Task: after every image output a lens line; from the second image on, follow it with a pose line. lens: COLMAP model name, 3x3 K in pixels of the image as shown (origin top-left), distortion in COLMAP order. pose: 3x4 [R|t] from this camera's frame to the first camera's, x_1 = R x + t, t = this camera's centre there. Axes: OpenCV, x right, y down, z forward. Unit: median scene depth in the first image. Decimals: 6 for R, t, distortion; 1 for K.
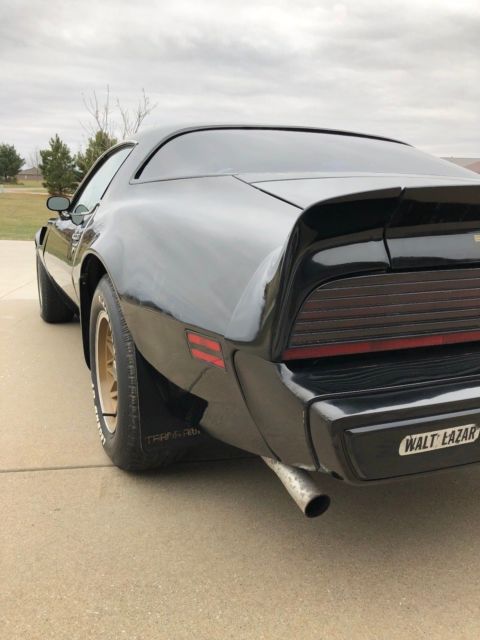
lens RADIAL K [[521.4, 0, 257.9], [0, 521.4, 325.8], [0, 0, 1]] dist [0.023180, 0.004898]
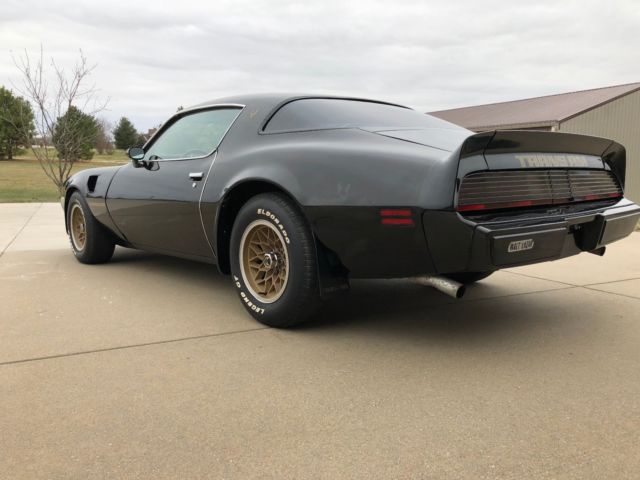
lens RADIAL K [[521.4, 0, 317.3], [0, 521.4, 239.5], [0, 0, 1]] dist [0.023180, 0.004898]
pose [[0.961135, -0.062194, 0.268984, -0.619169], [0.083487, 0.994155, -0.068449, 0.162552], [-0.263155, 0.088245, 0.960709, -0.504943]]
